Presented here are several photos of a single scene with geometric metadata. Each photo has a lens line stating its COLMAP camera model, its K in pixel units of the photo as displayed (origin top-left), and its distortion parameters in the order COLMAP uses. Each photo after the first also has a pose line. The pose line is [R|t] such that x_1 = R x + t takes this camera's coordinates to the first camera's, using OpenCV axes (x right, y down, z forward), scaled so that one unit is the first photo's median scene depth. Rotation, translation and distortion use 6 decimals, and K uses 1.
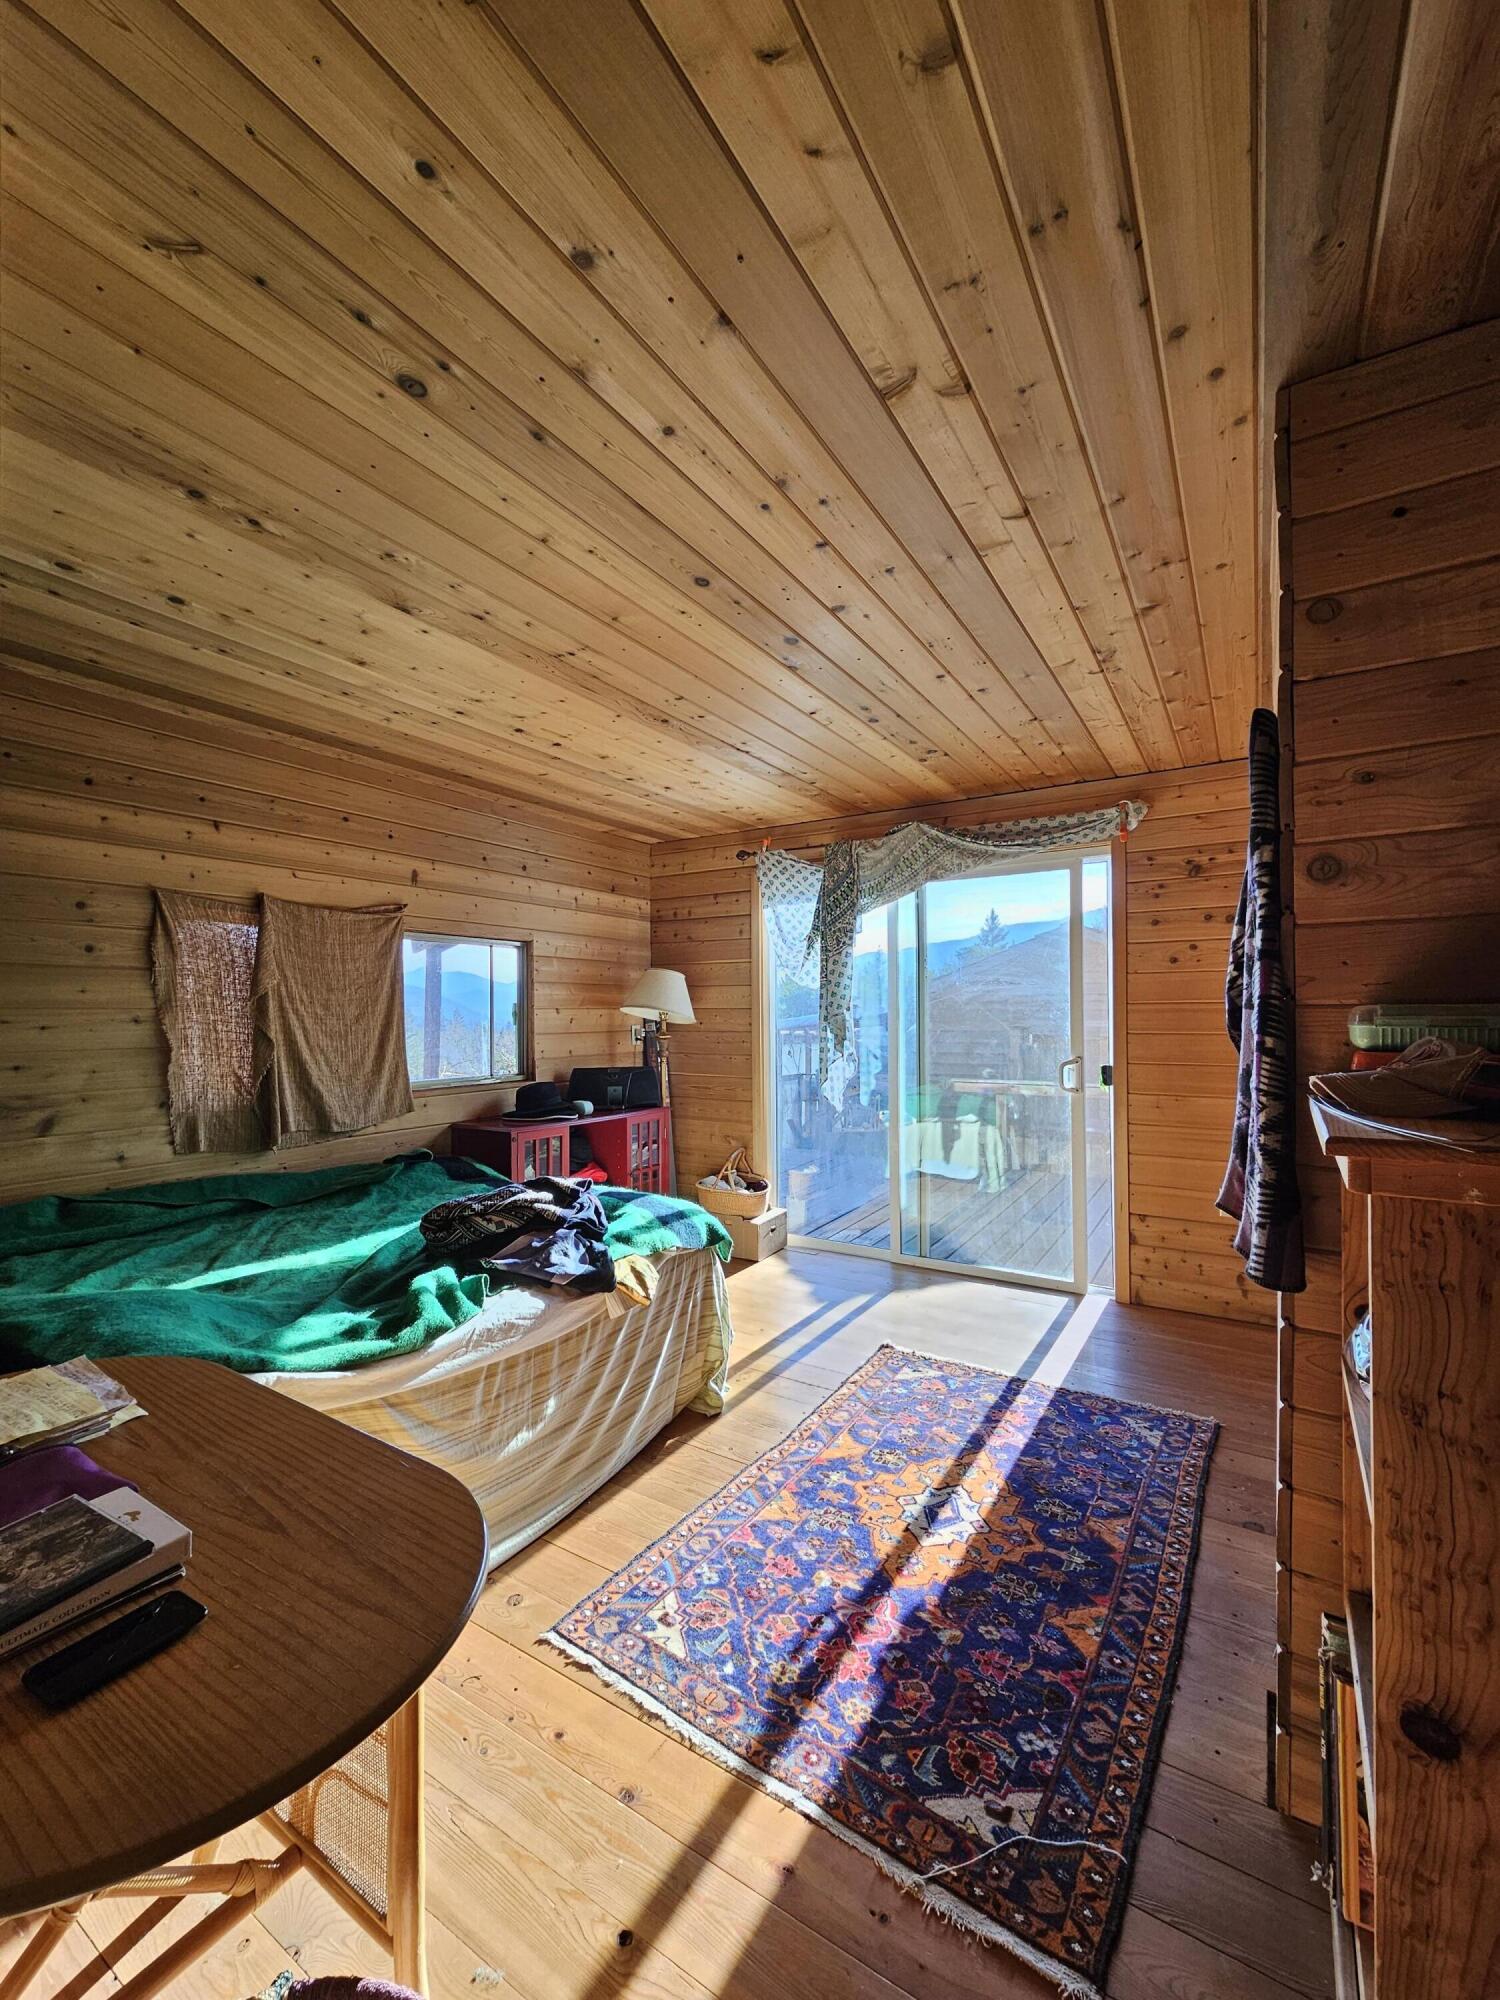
lens RADIAL K [[822.7, 0, 748.5], [0, 822.7, 999.4], [0, 0, 1]] dist [-0.006431, 0.002074]
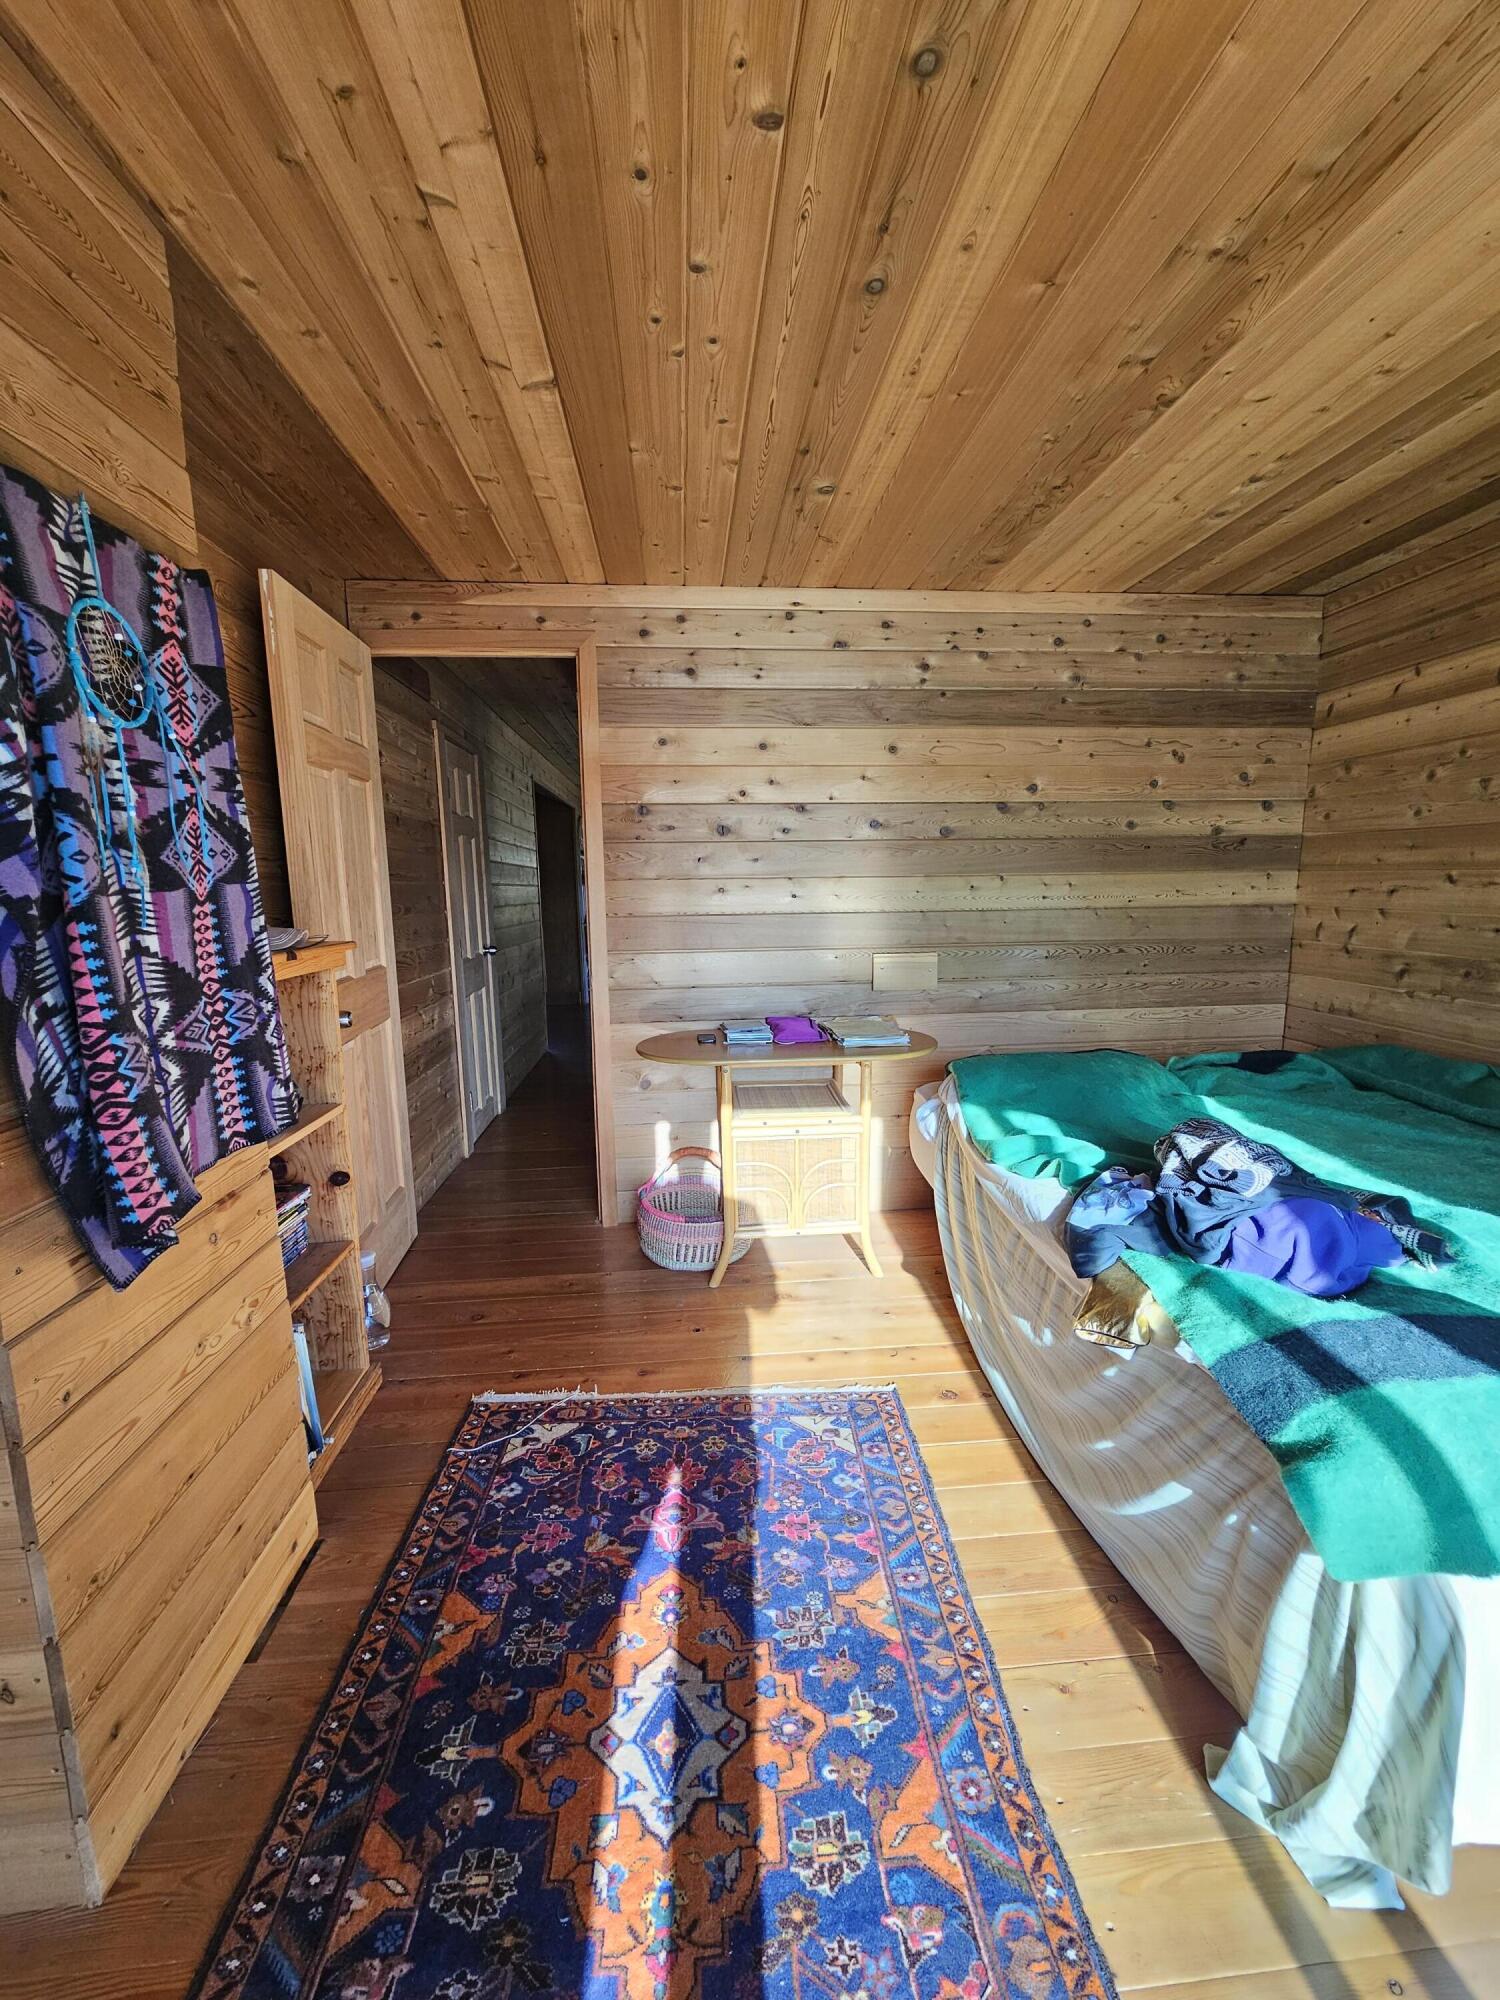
lens RADIAL K [[822.7, 0, 756.7], [0, 822.7, 1015.6], [0, 0, 1]] dist [-0.006431, 0.002074]
pose [[-0.797489, 0.107680, -0.593646, 0.550467], [0.016597, 0.987487, 0.156822, 0.014482], [0.603105, 0.115211, -0.789298, 1.648065]]
